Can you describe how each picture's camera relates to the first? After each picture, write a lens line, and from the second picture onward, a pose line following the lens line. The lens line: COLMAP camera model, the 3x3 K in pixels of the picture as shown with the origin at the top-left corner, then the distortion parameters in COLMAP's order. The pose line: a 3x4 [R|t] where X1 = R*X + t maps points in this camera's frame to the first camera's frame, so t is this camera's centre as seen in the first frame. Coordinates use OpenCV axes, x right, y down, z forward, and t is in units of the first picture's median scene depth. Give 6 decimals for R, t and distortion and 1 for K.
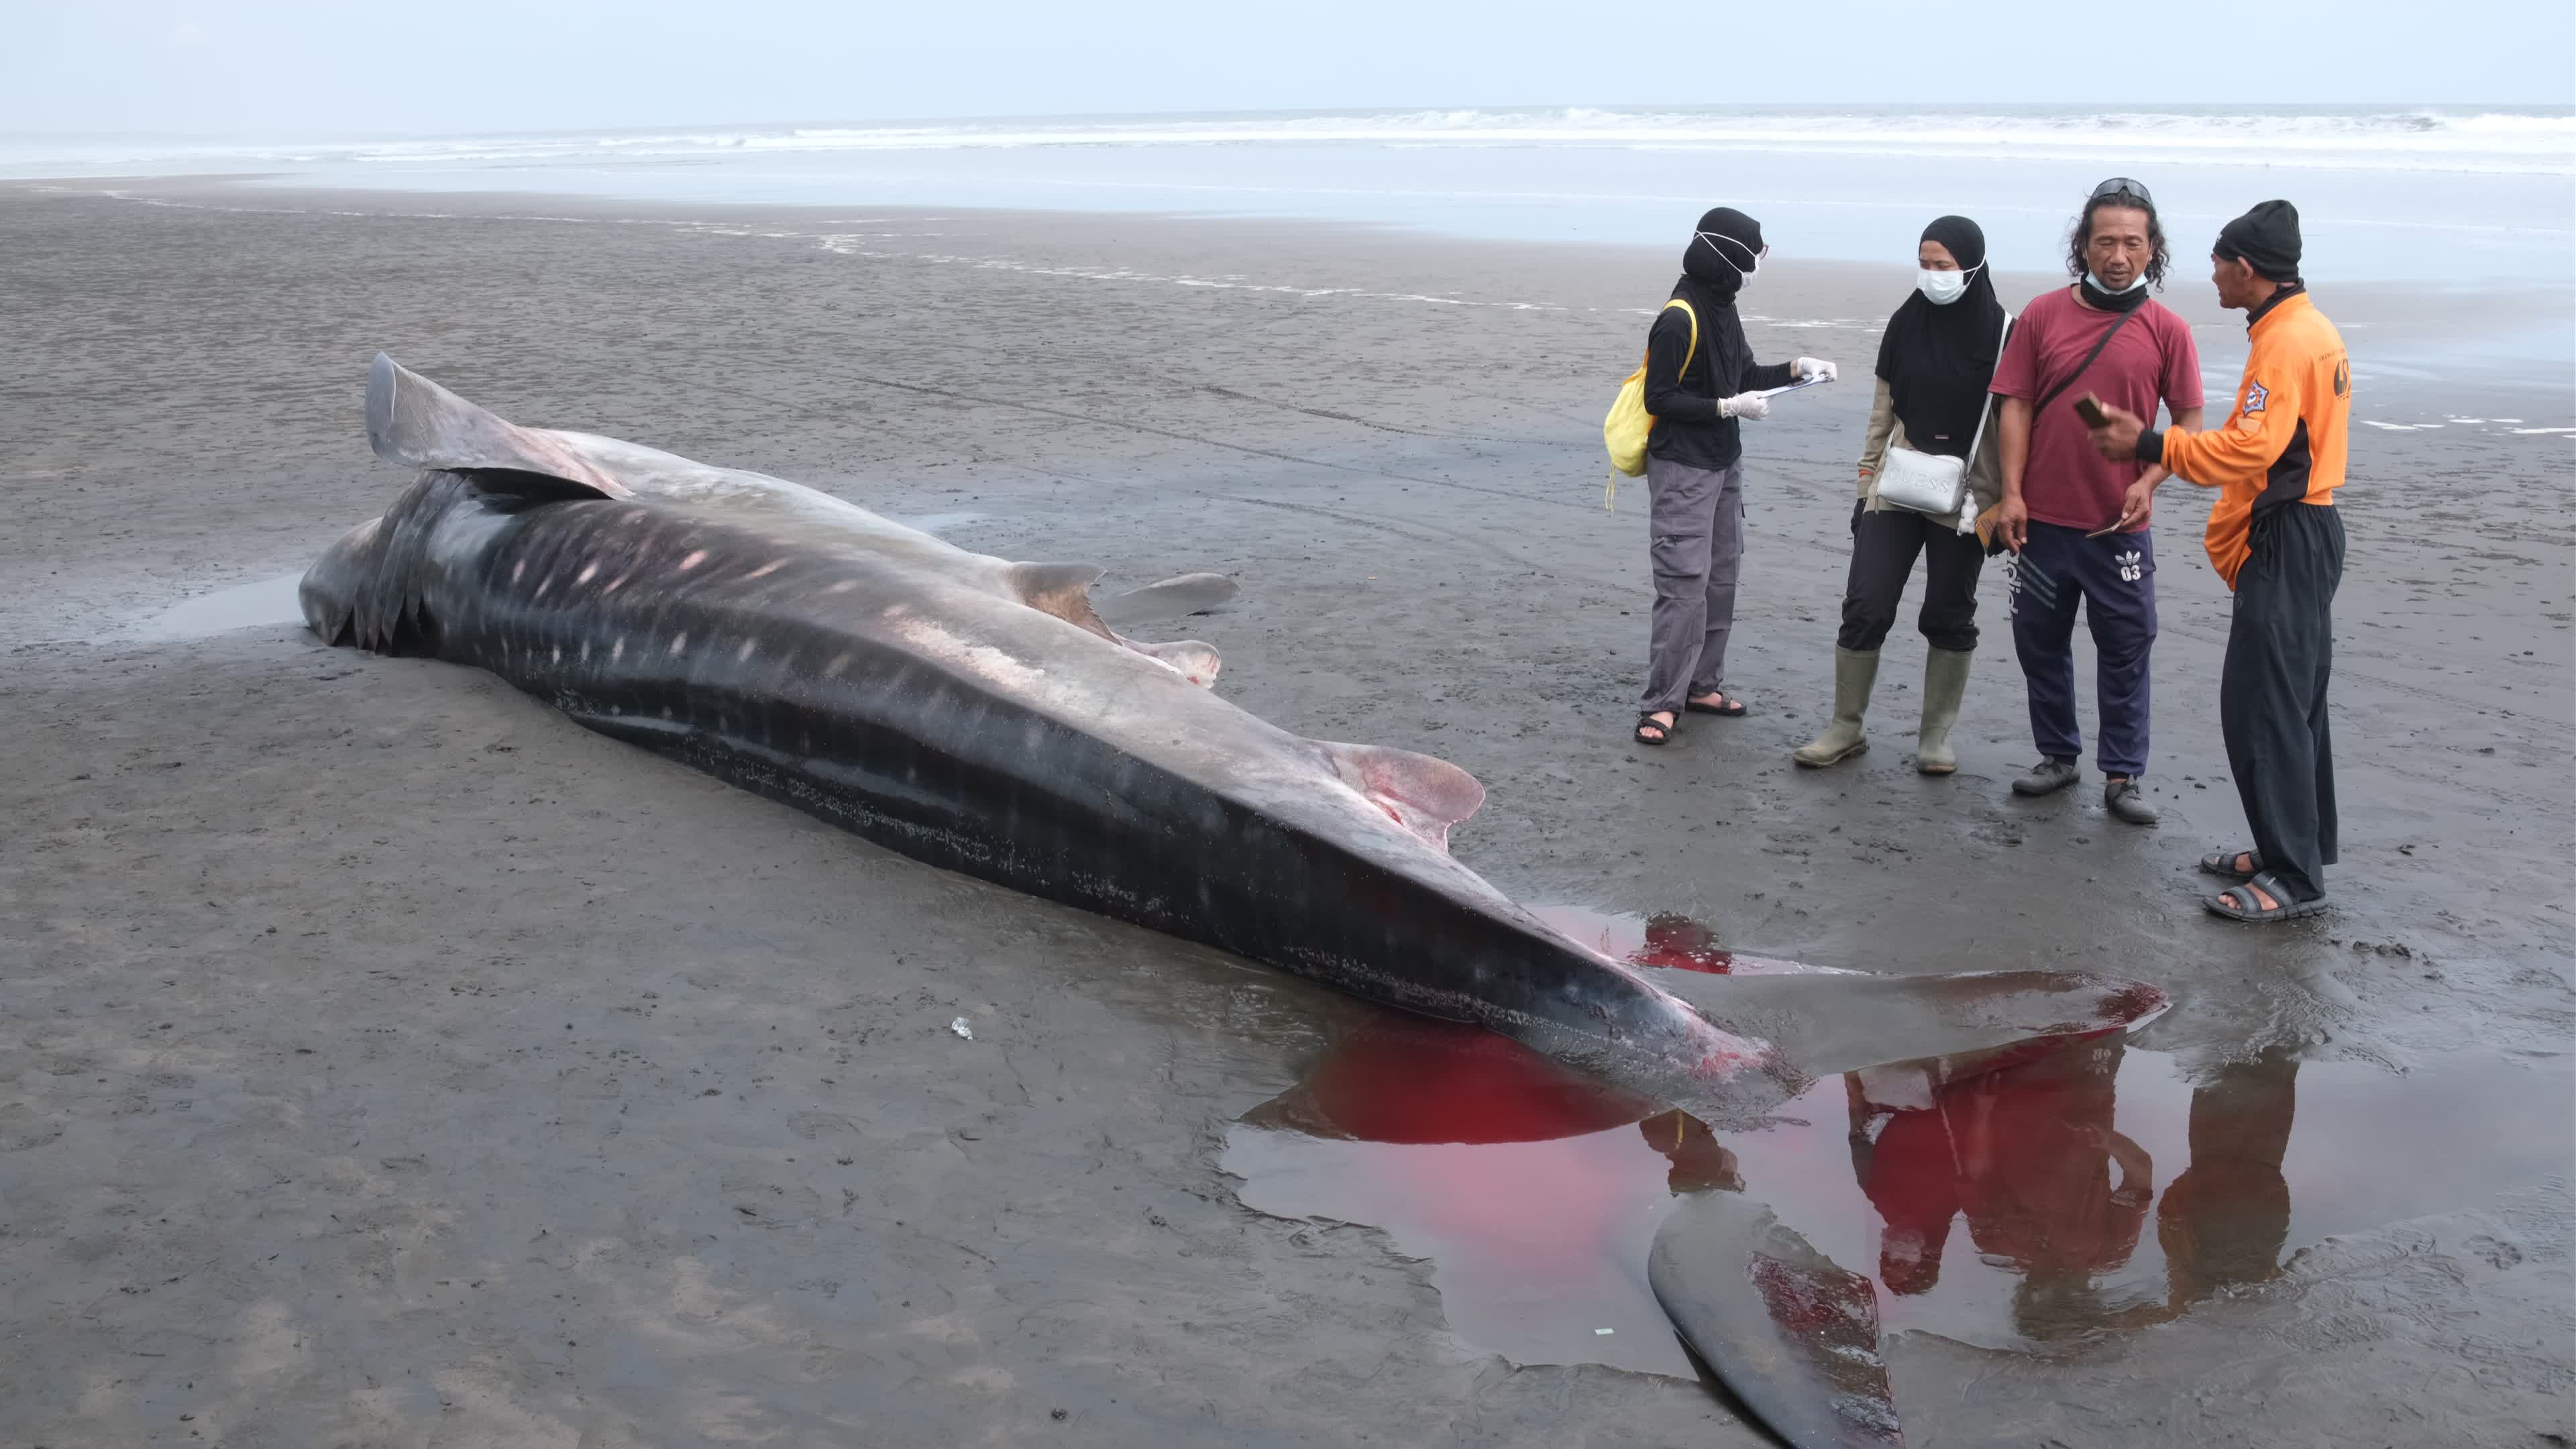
lens RADIAL K [[2601.4, 0, 1288.0], [0, 2601.4, 724.5], [0, 0, 1]] dist [-0.178365, 0.162984]
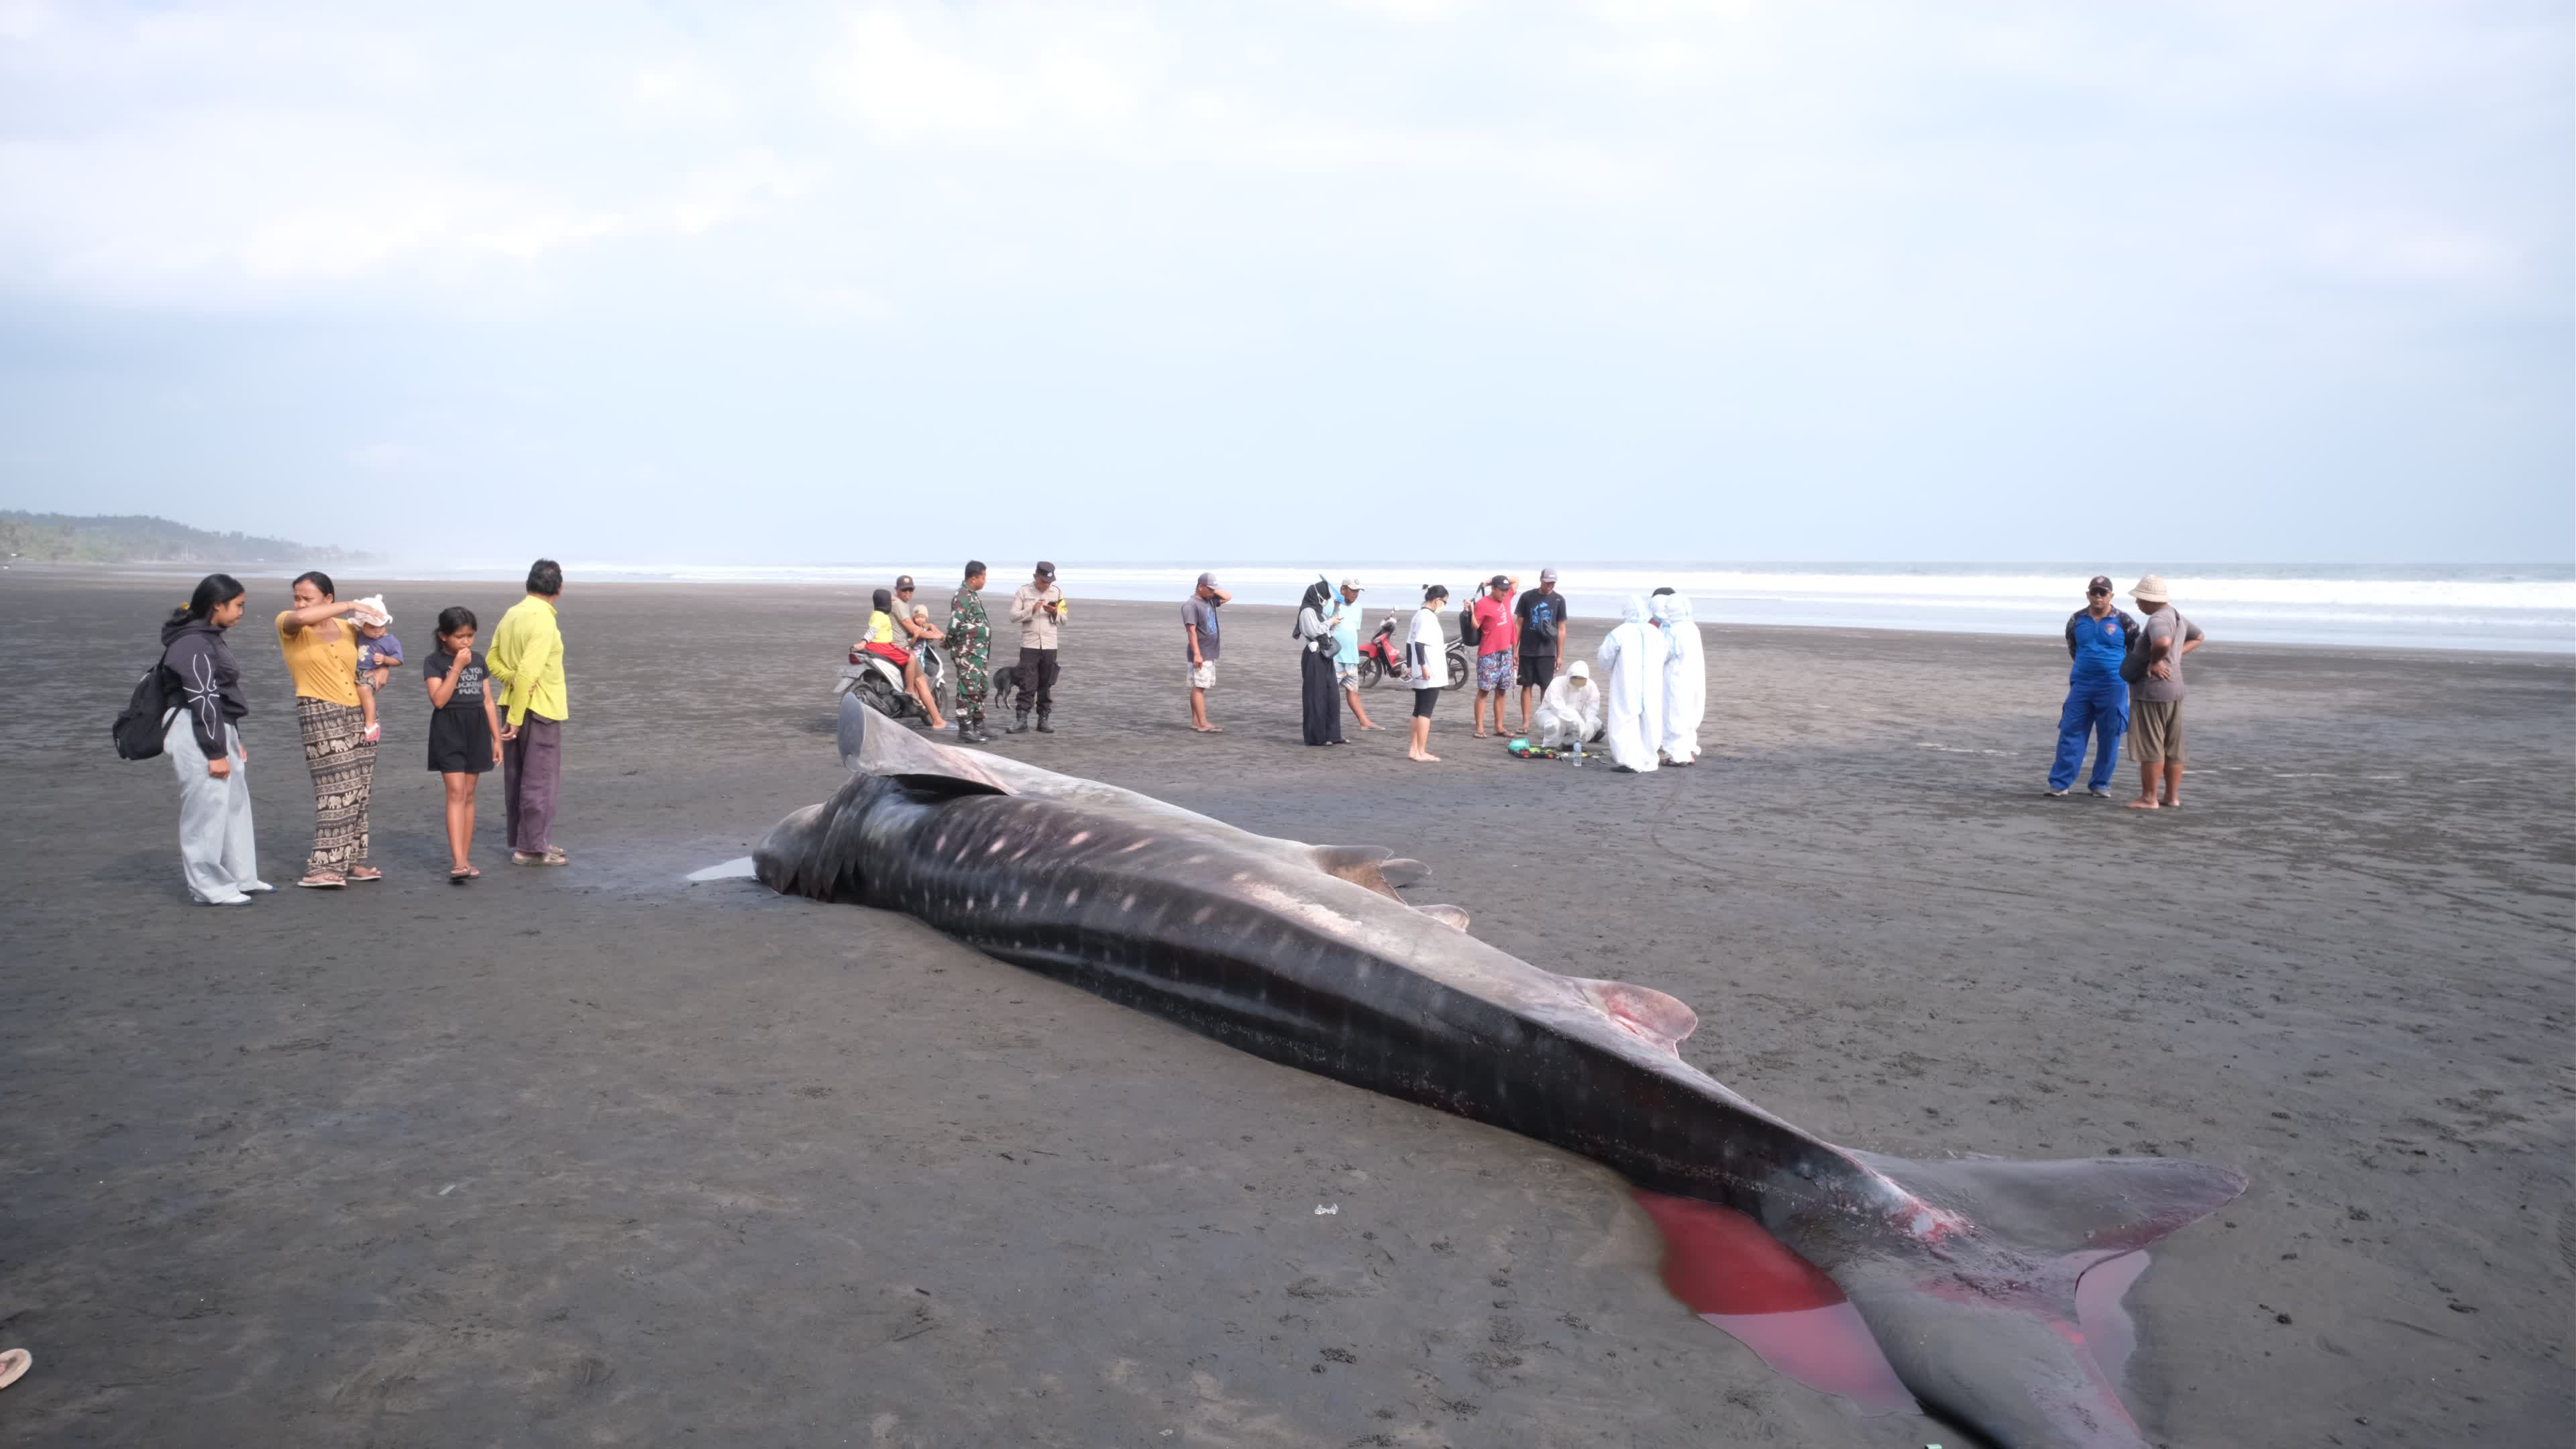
lens RADIAL K [[1732.8, 0, 1305.8], [0, 1732.8, 736.6], [0, 0, 1]] dist [-0.097125, 0.102580]
pose [[0.999754, 0.020940, -0.007343, -0.111669], [-0.021739, 0.990635, -0.134797, 0.005730], [0.004452, 0.134923, 0.990846, 0.071701]]
